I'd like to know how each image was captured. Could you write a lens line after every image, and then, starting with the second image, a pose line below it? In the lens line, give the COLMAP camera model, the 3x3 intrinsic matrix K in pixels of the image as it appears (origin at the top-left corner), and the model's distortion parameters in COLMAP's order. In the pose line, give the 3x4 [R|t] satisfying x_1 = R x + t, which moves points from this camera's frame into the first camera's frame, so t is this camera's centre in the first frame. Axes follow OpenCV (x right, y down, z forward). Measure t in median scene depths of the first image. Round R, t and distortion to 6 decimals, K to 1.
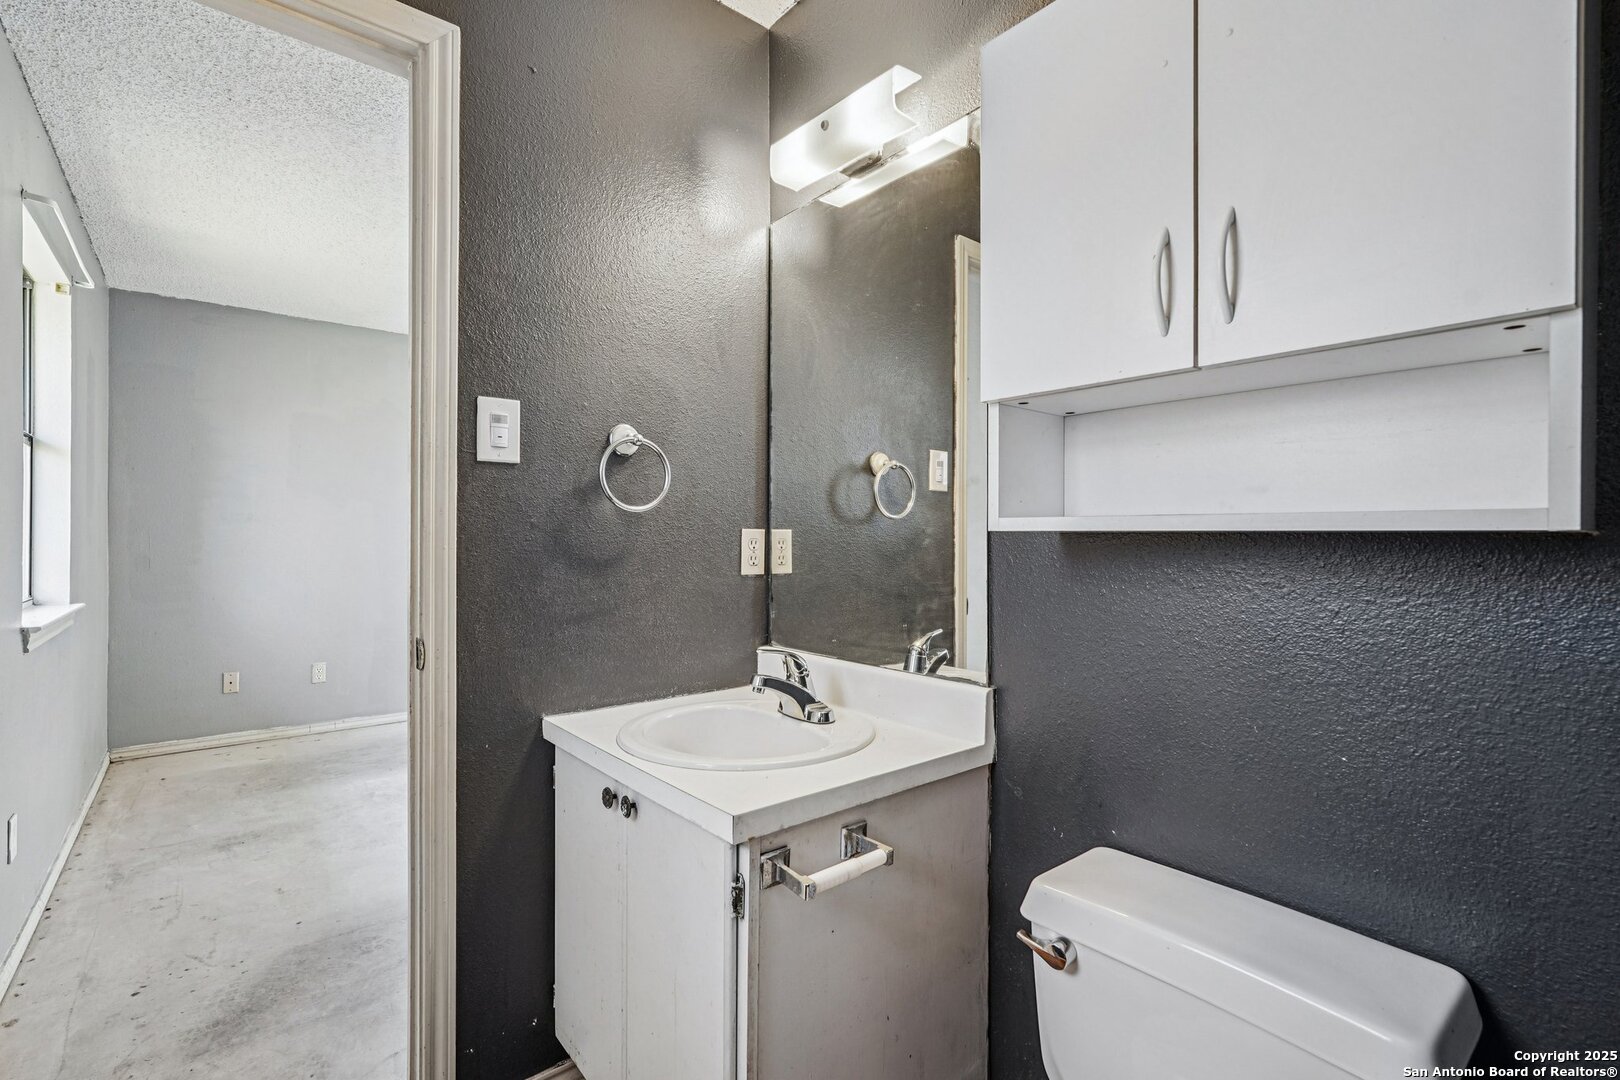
lens RADIAL K [[721.3, 0, 809.6], [0, 721.3, 536.1], [0, 0, 1]] dist [-0.012306, 0.005386]
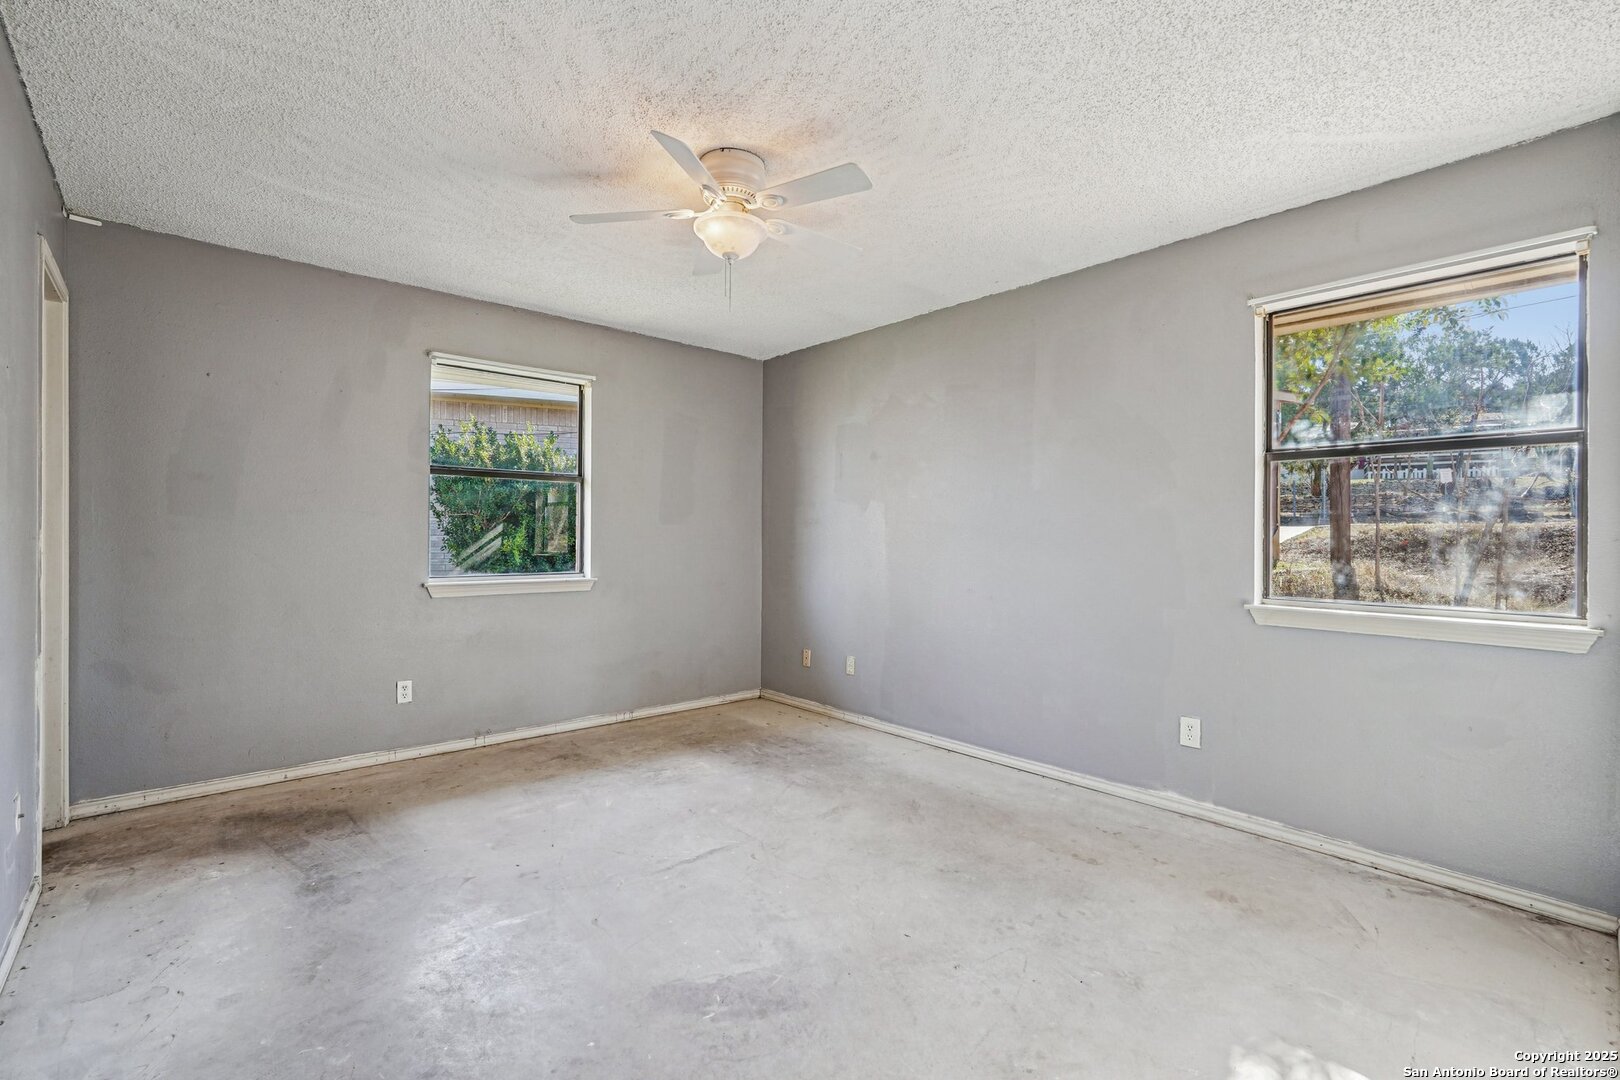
lens RADIAL K [[721.3, 0, 813.3], [0, 721.3, 539.4], [0, 0, 1]] dist [-0.012306, 0.005386]
pose [[0.034333, -0.000719, -0.999410, 0.538453], [-0.005273, 0.999986, -0.000901, 0.008482], [0.999397, 0.005300, 0.034329, 1.294096]]
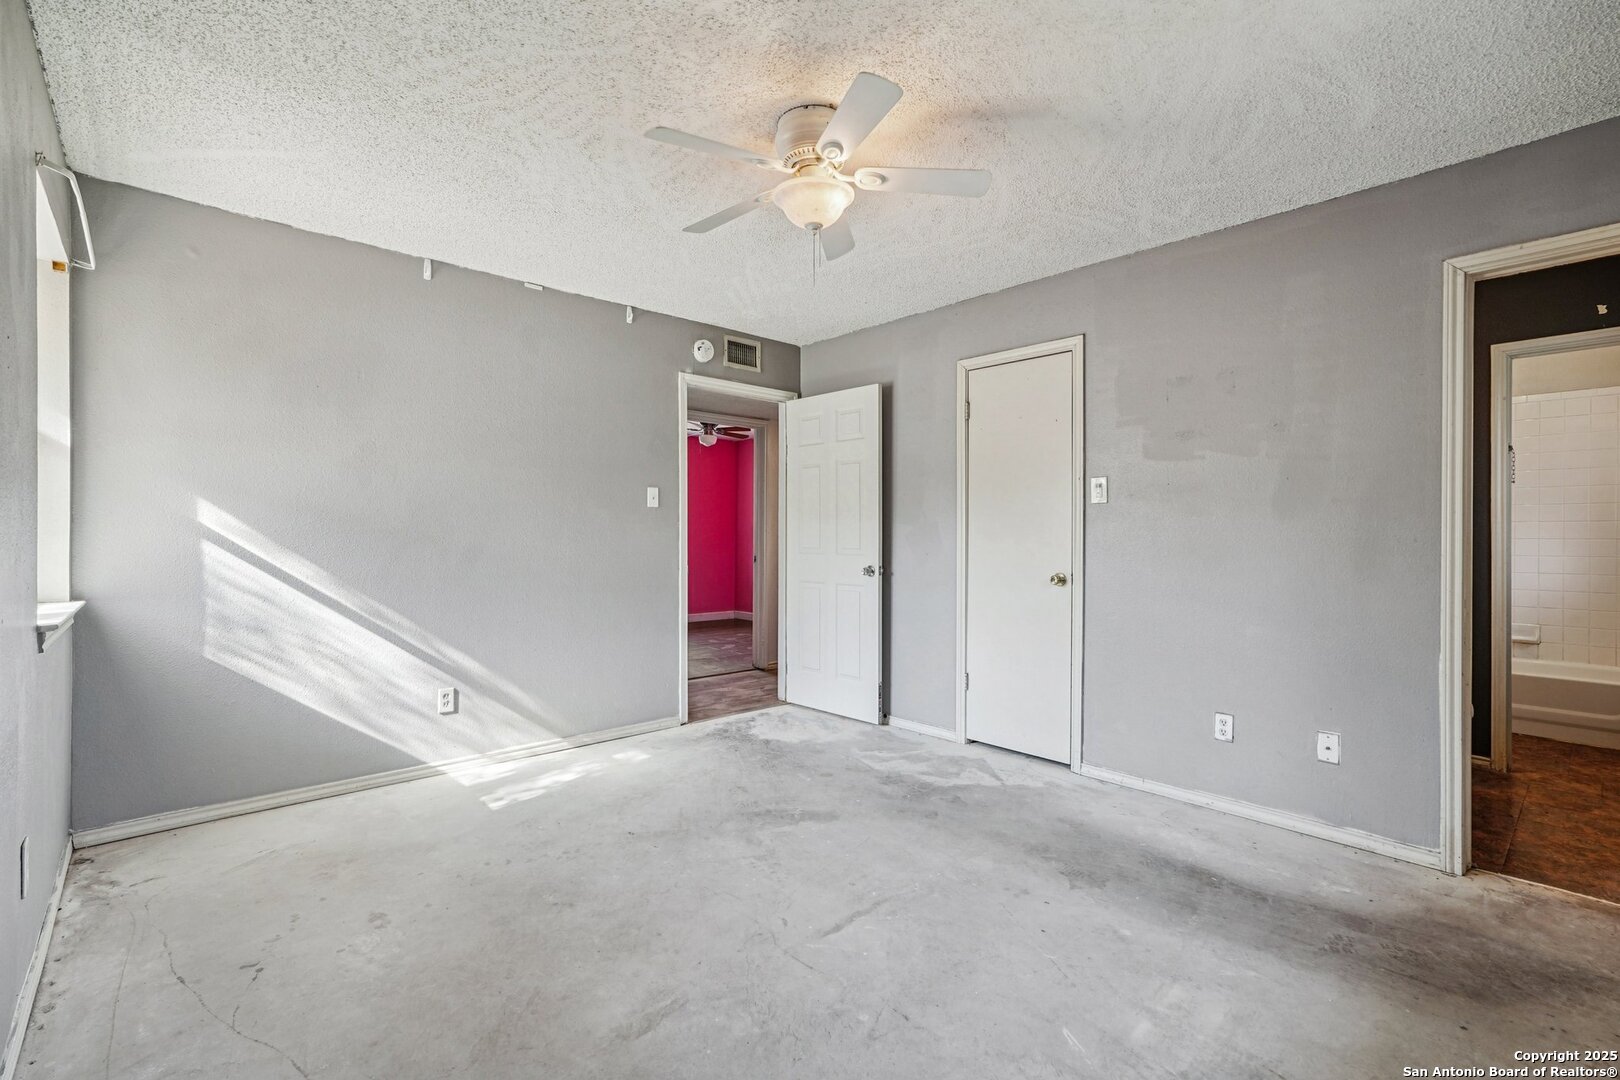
lens RADIAL K [[721.3, 0, 810.2], [0, 721.3, 540.0], [0, 0, 1]] dist [-0.012306, 0.005386]
pose [[-0.039989, -0.012053, 0.999127, -1.050837], [-0.006460, 0.999909, 0.011804, 0.003886], [-0.999179, -0.005982, -0.040063, 1.259090]]
